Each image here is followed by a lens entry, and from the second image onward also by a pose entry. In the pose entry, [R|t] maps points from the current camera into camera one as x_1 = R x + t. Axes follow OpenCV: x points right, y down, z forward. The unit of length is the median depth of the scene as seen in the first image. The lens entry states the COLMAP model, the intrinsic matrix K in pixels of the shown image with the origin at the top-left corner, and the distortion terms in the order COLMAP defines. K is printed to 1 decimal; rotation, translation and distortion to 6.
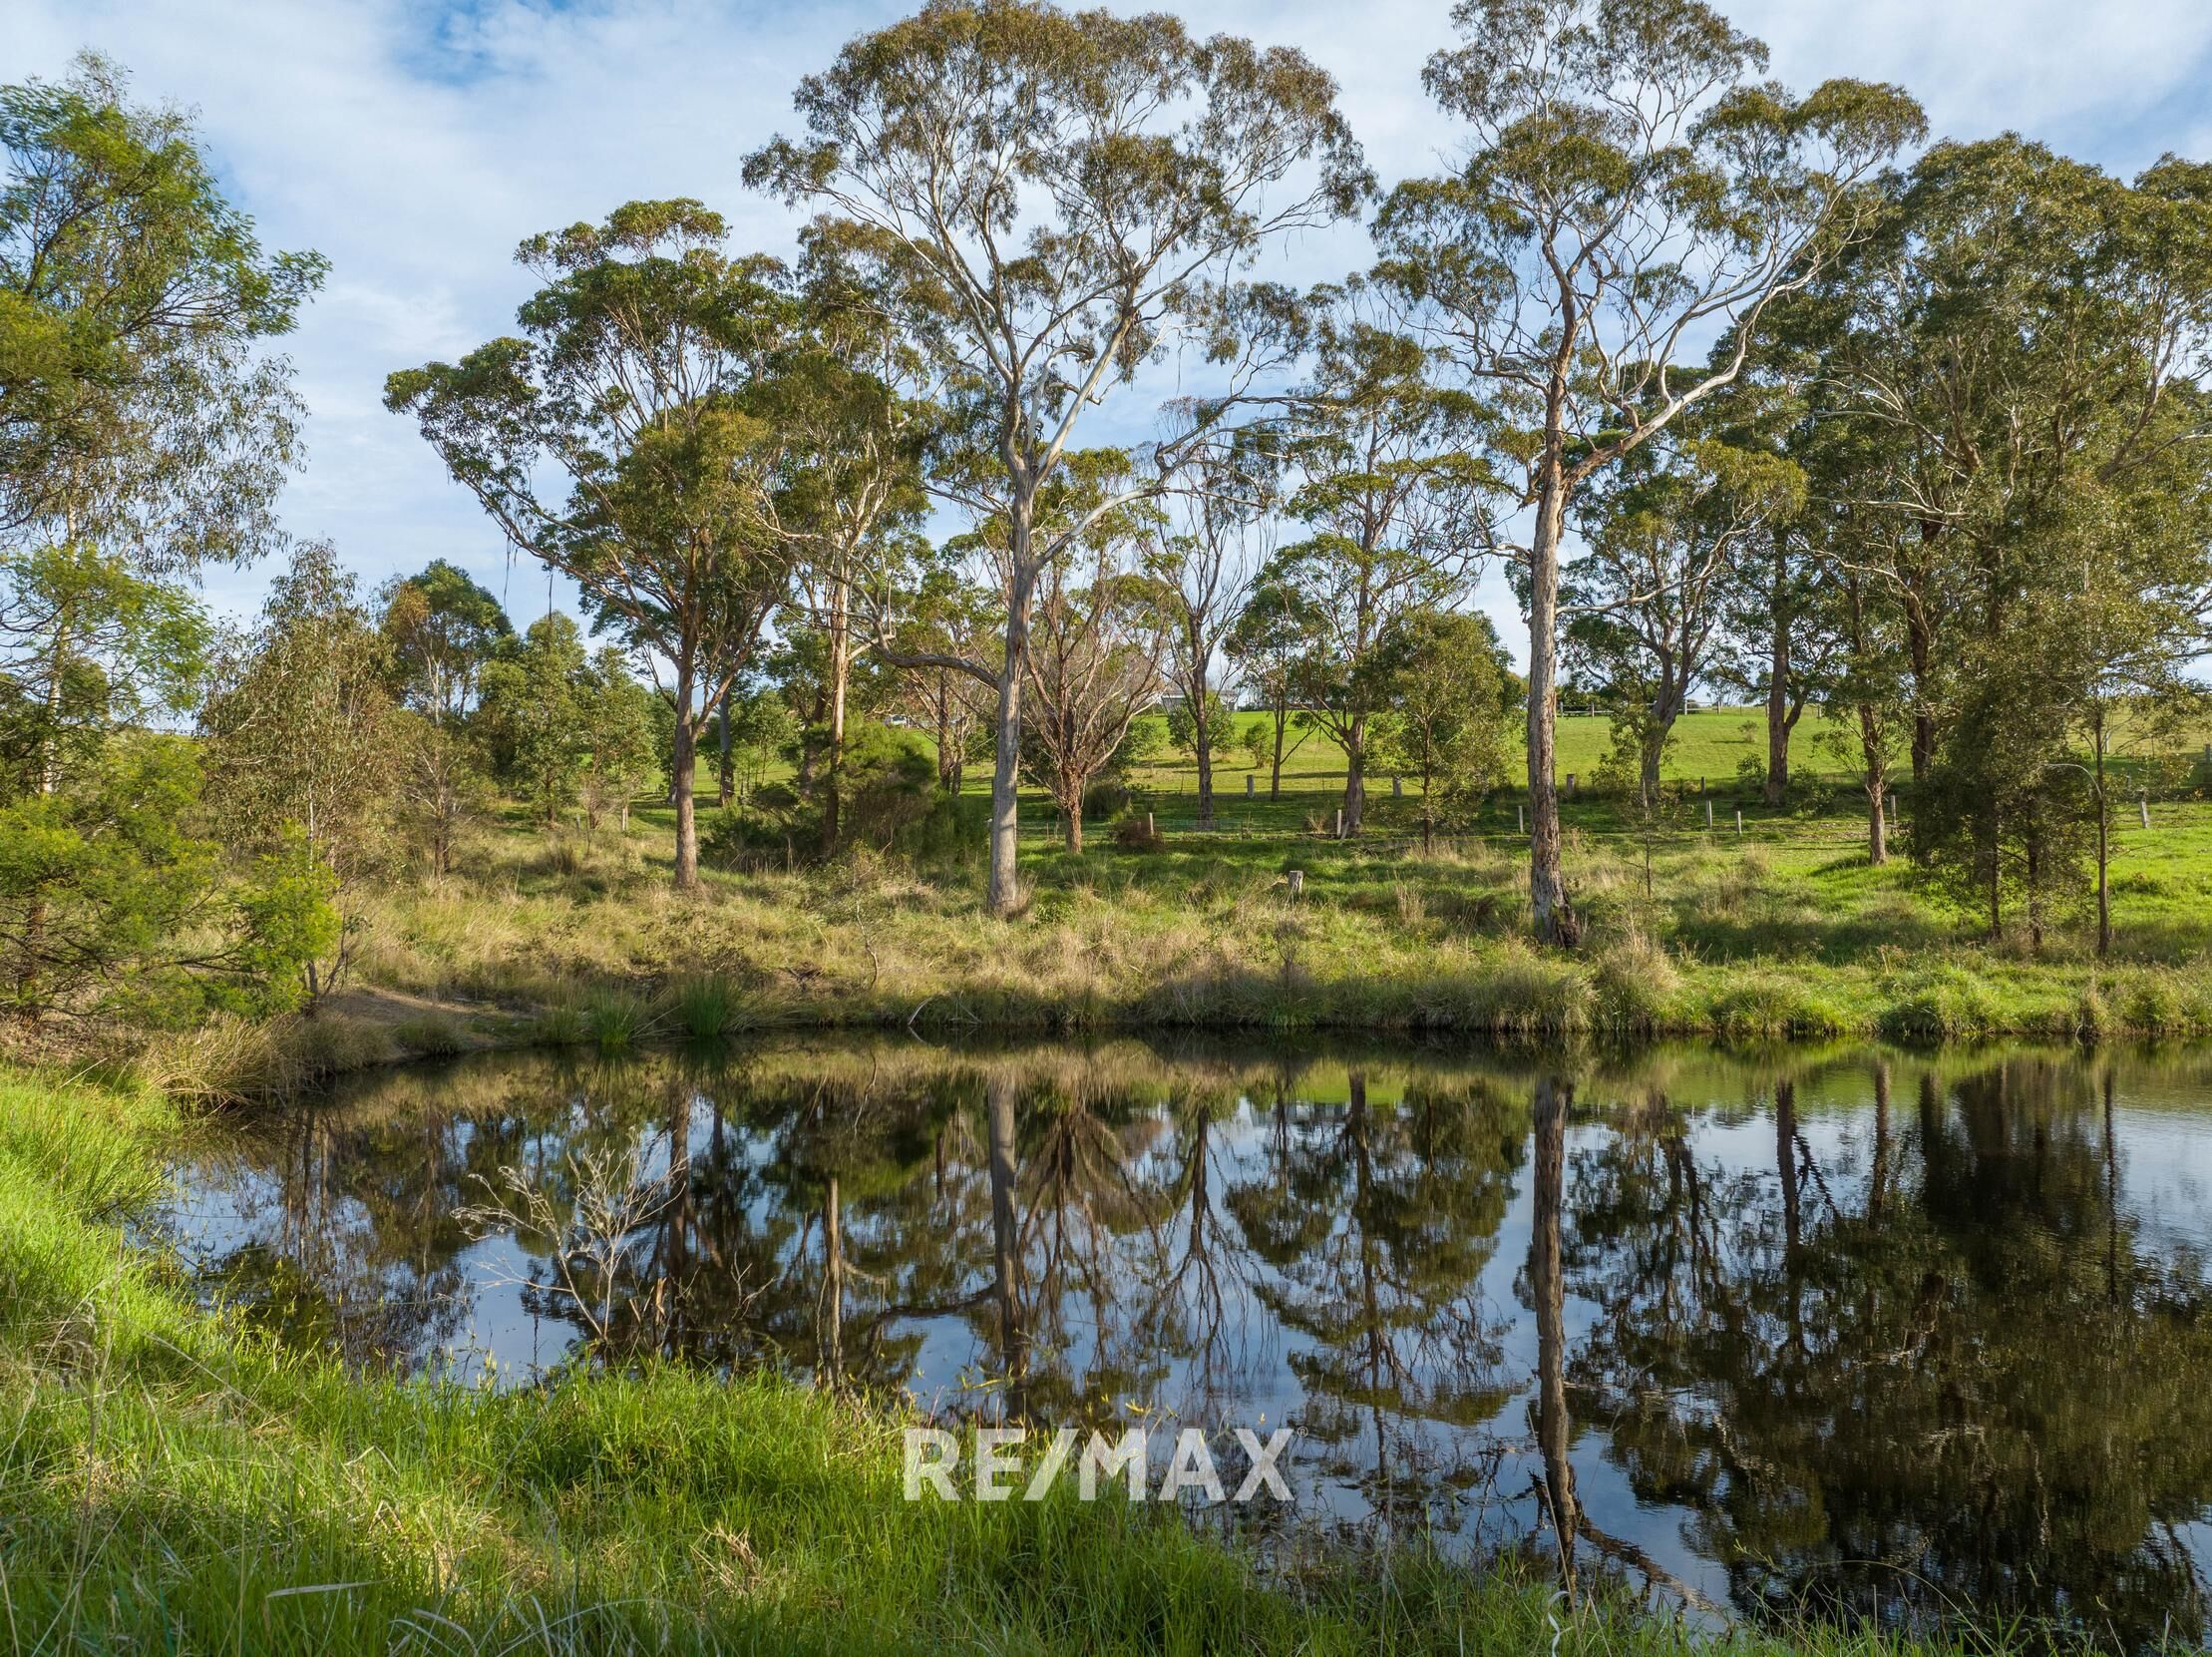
lens RADIAL K [[1555.6, 0, 1106.0], [0, 1555.6, 828.5], [0, 0, 1]] dist [-0.036360, -0.002393]
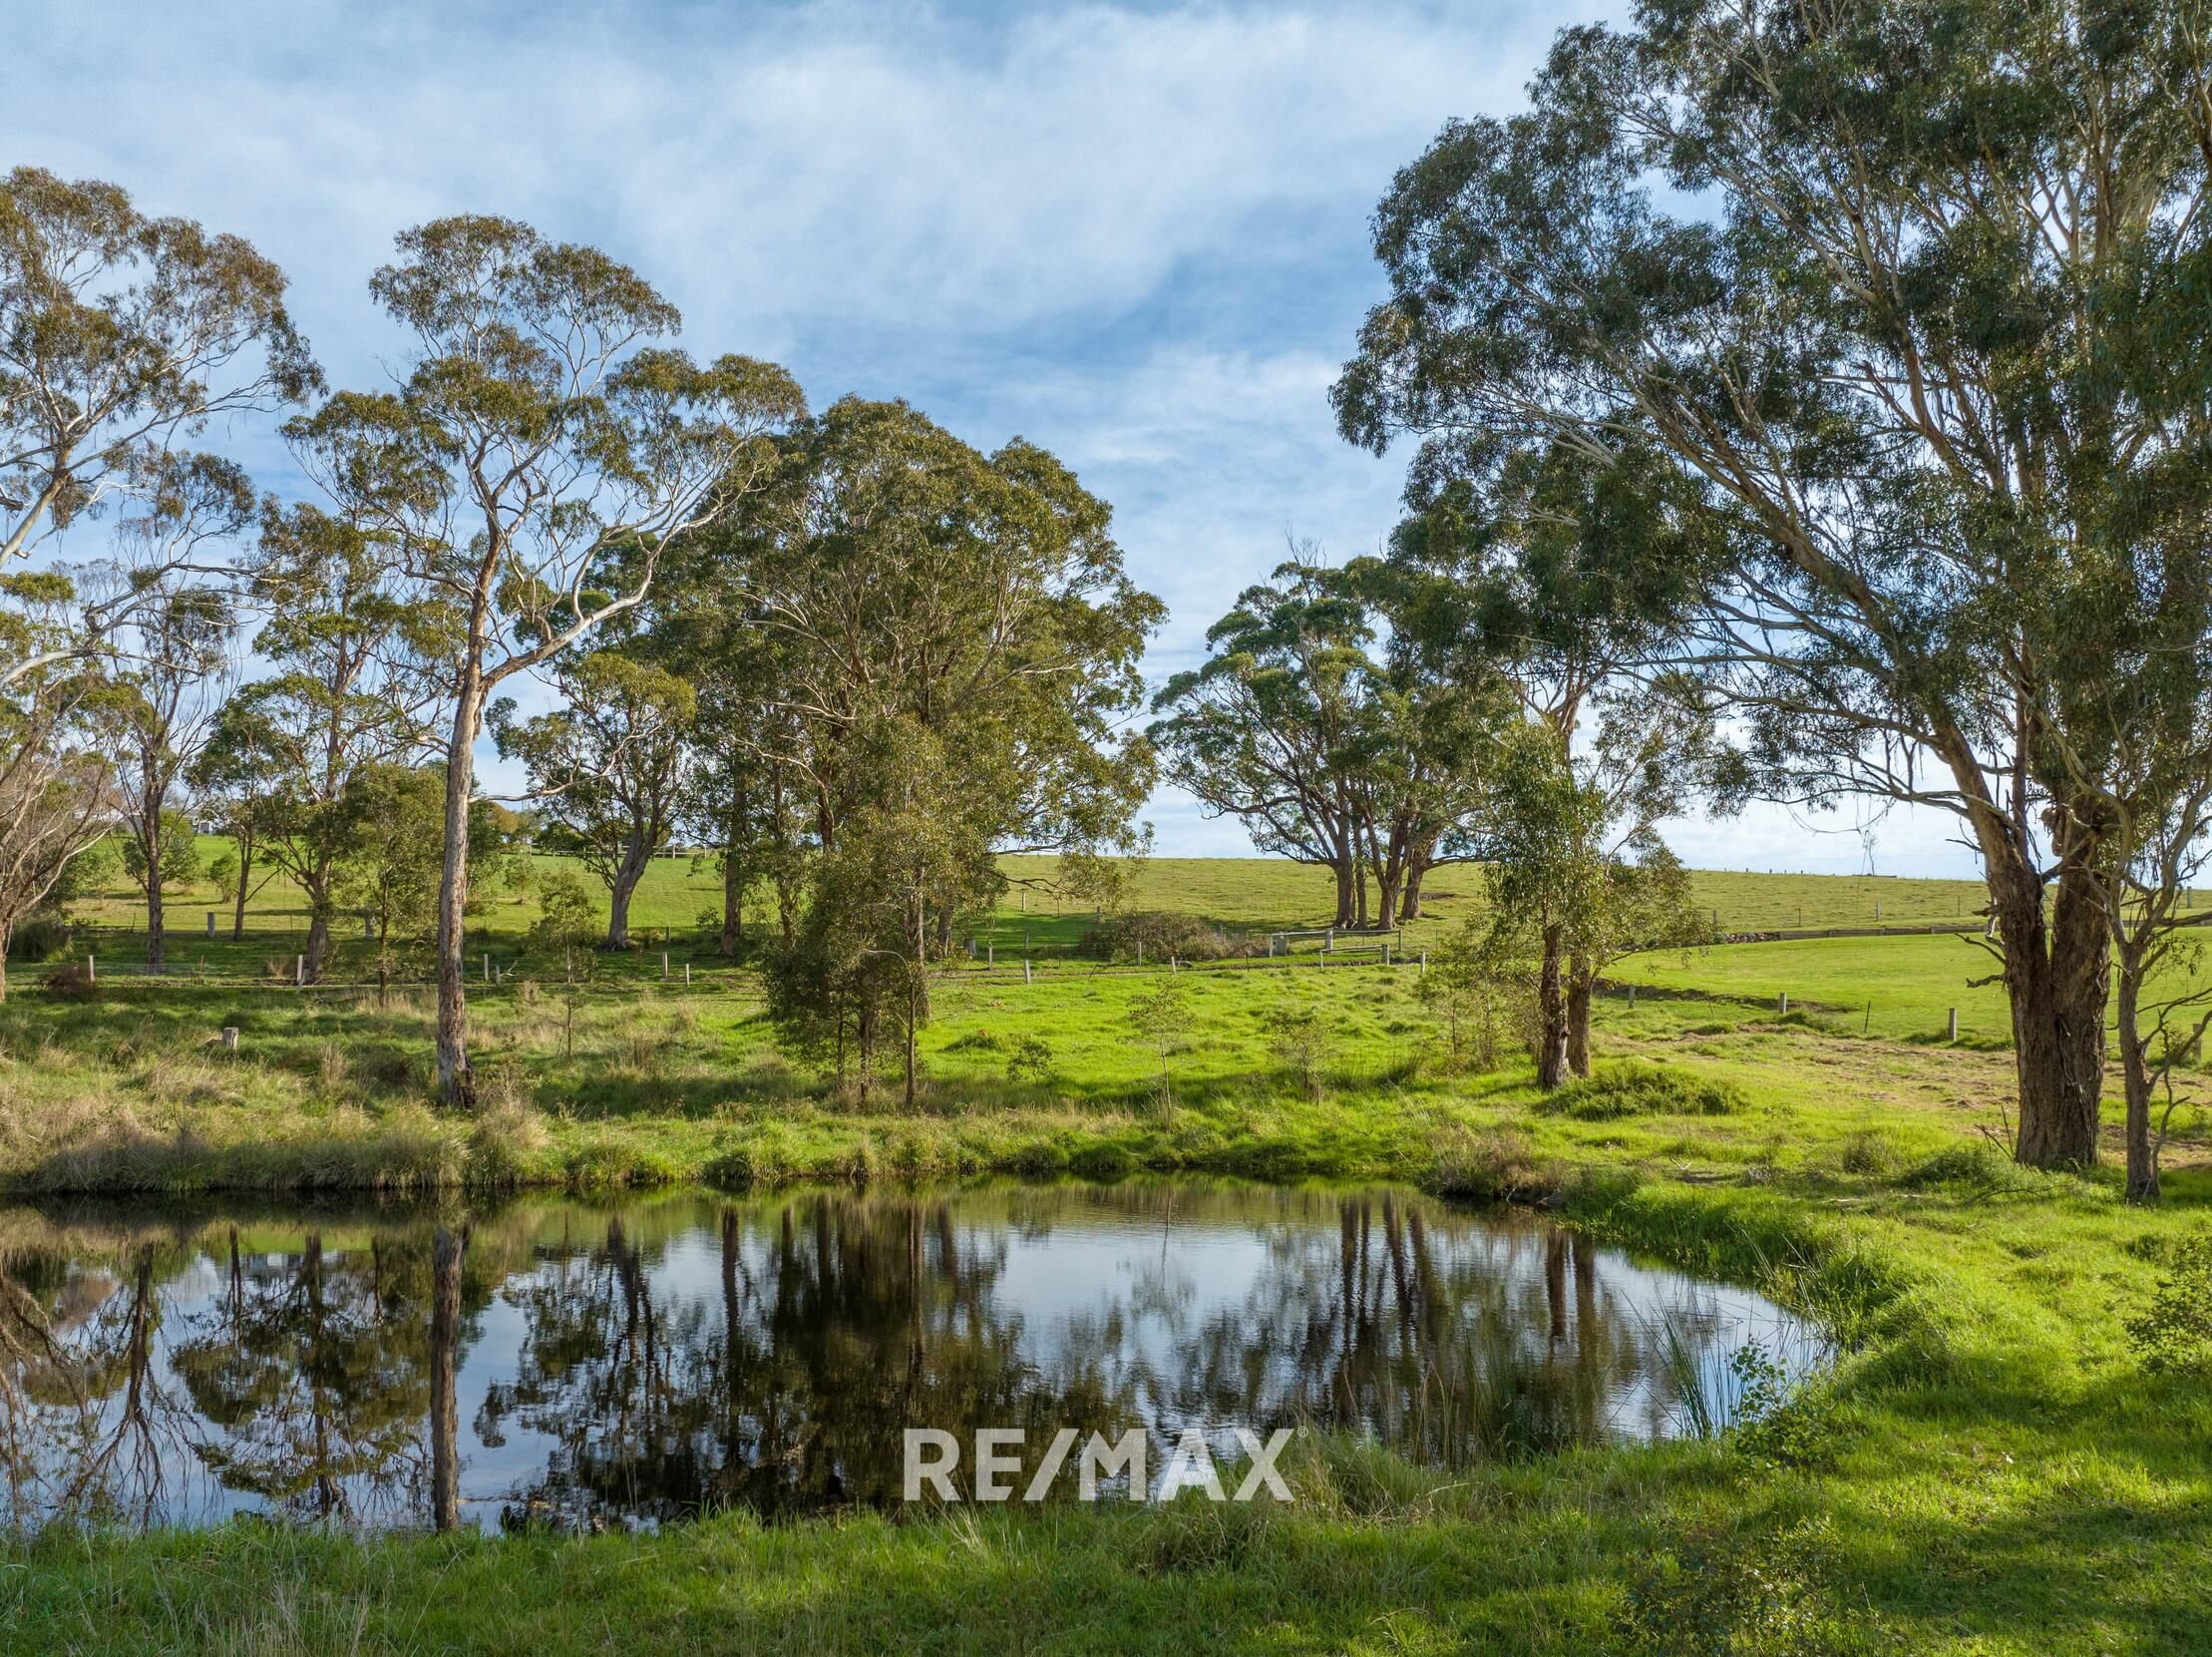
lens RADIAL K [[2005.4, 0, 1105.6], [0, 2005.4, 852.3], [0, 0, 1]] dist [-0.032387, -0.031111]
pose [[0.901593, 0.026787, 0.431755, 0.075933], [-0.022067, 0.999629, -0.015940, -0.081279], [-0.432022, 0.004844, 0.901850, -0.427209]]
